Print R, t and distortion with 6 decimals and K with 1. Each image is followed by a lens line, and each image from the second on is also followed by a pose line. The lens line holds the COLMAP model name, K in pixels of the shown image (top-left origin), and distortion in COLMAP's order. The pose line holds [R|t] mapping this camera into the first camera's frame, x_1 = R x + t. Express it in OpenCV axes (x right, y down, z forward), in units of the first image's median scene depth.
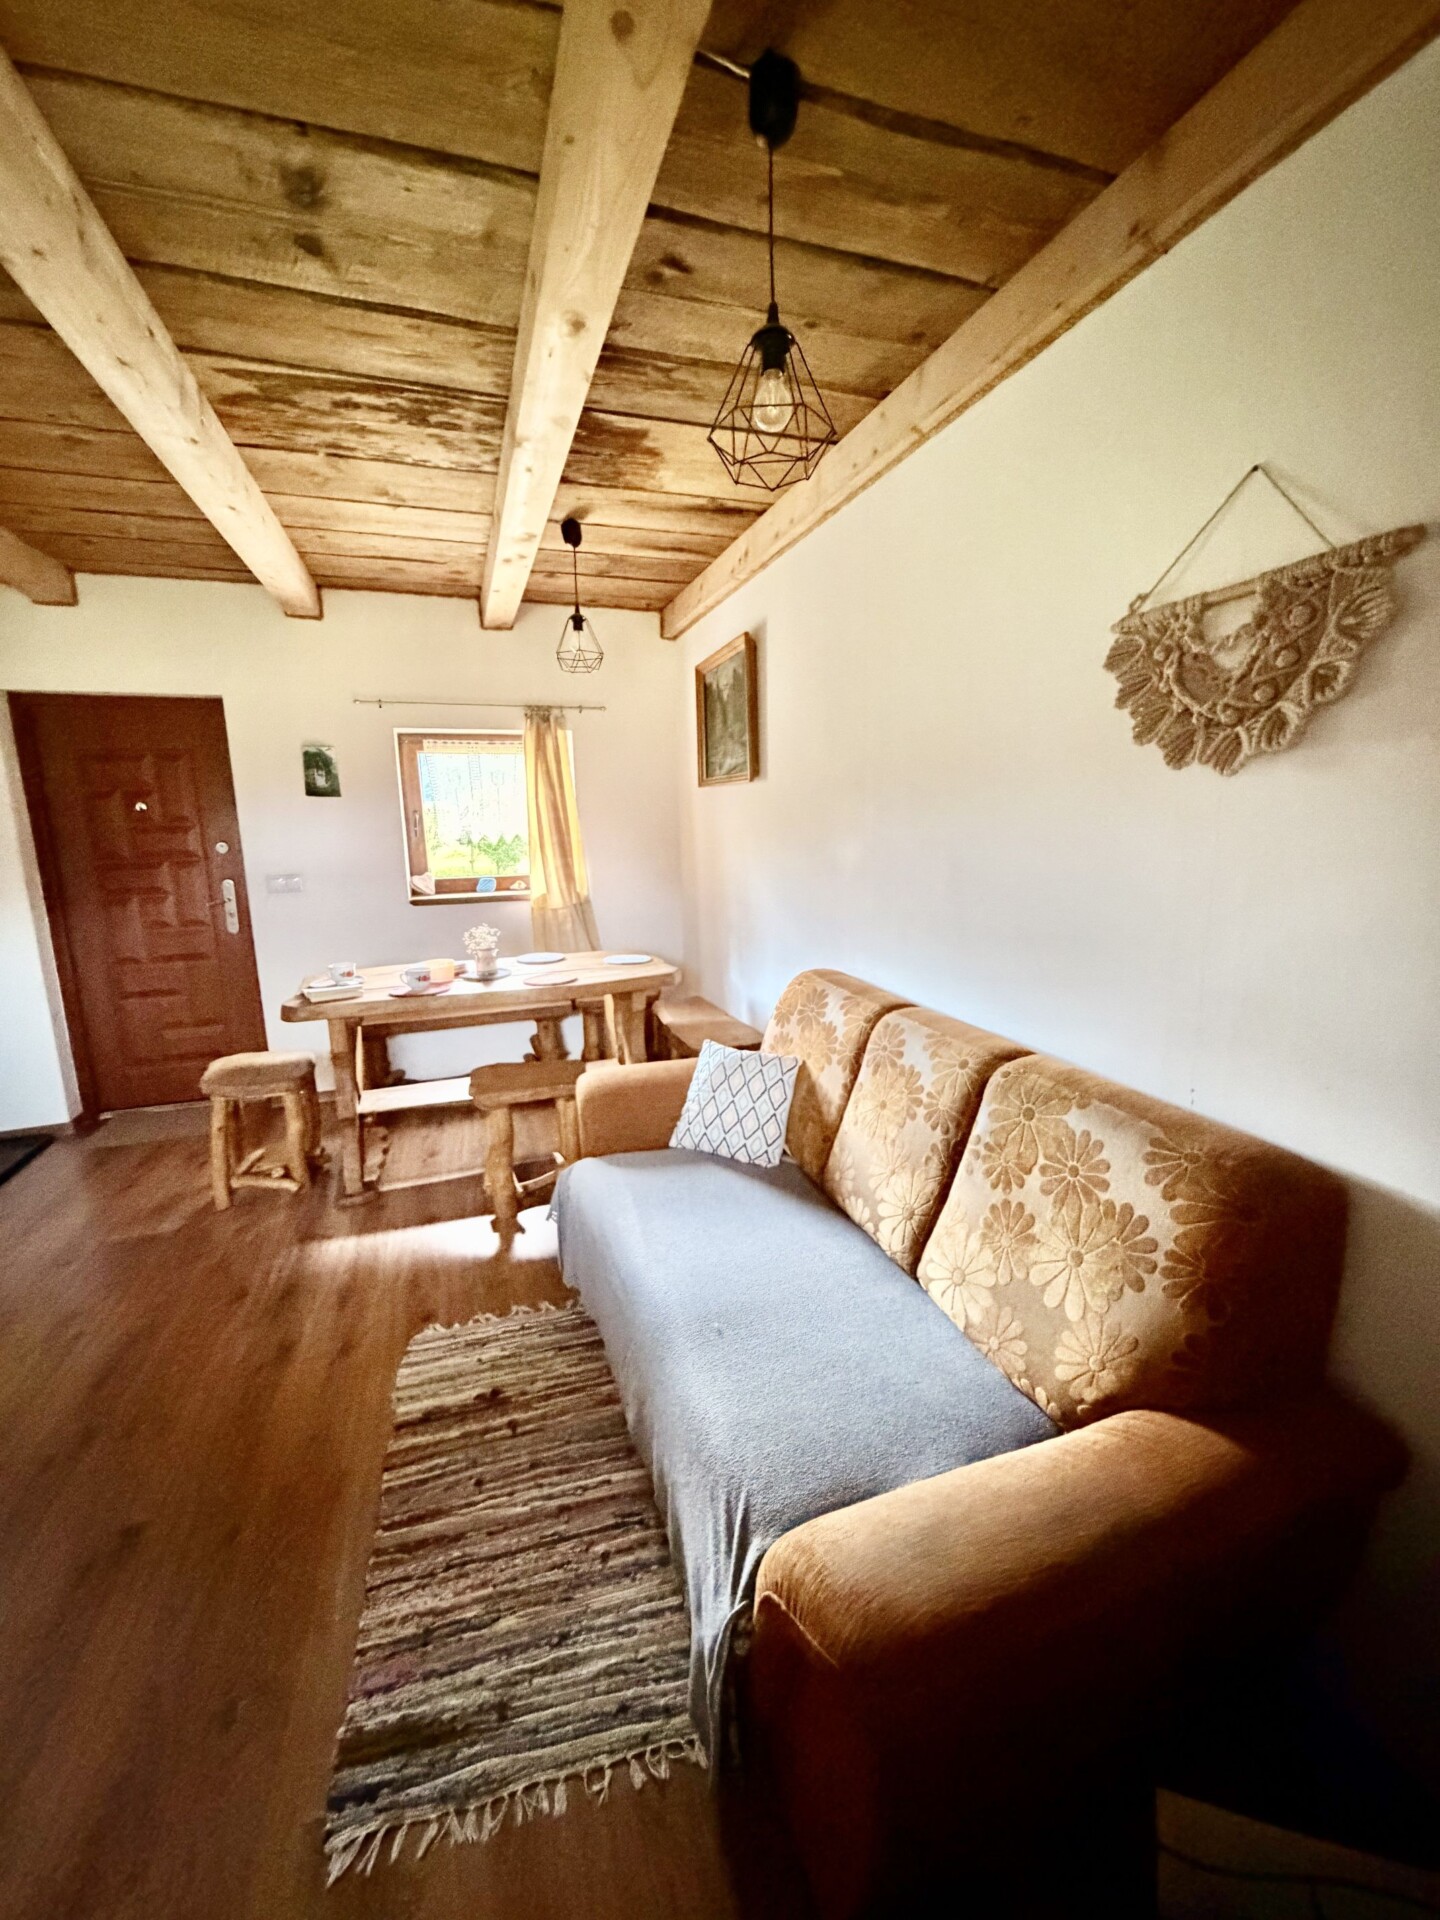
lens RADIAL K [[770.1, 0, 719.3], [0, 770.1, 958.1], [0, 0, 1]] dist [0.001198, -0.000291]
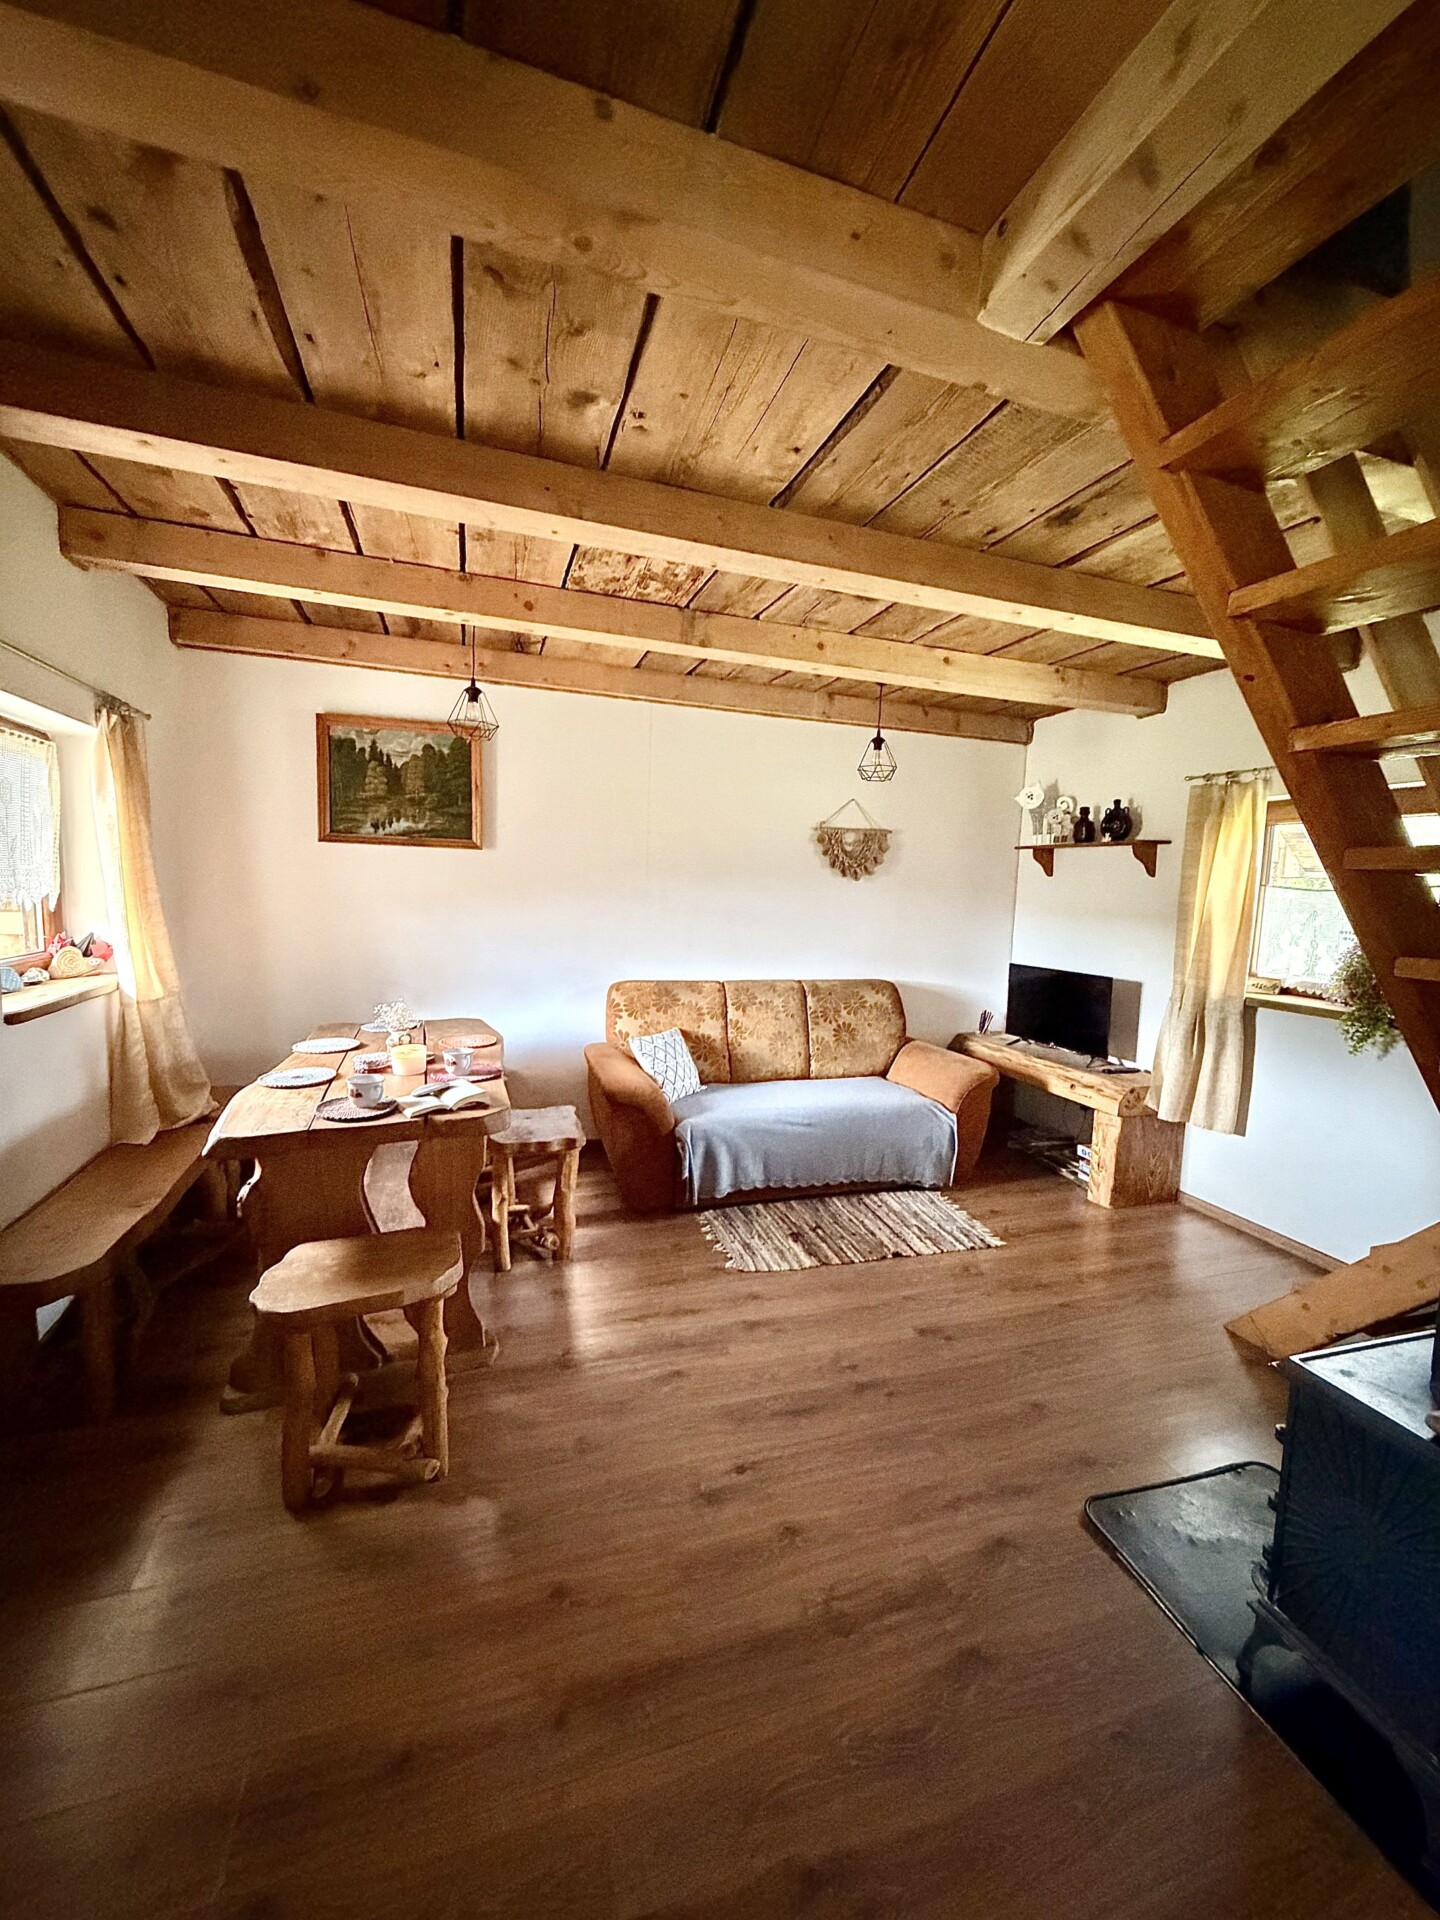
lens RADIAL K [[770.1, 0, 721.8], [0, 770.1, 959.0], [0, 0, 1]] dist [0.001198, -0.000291]
pose [[-0.006779, -0.083948, 0.996447, -2.464876], [0.149389, 0.985203, 0.084017, -0.228870], [-0.988755, 0.149427, 0.005862, 1.383546]]
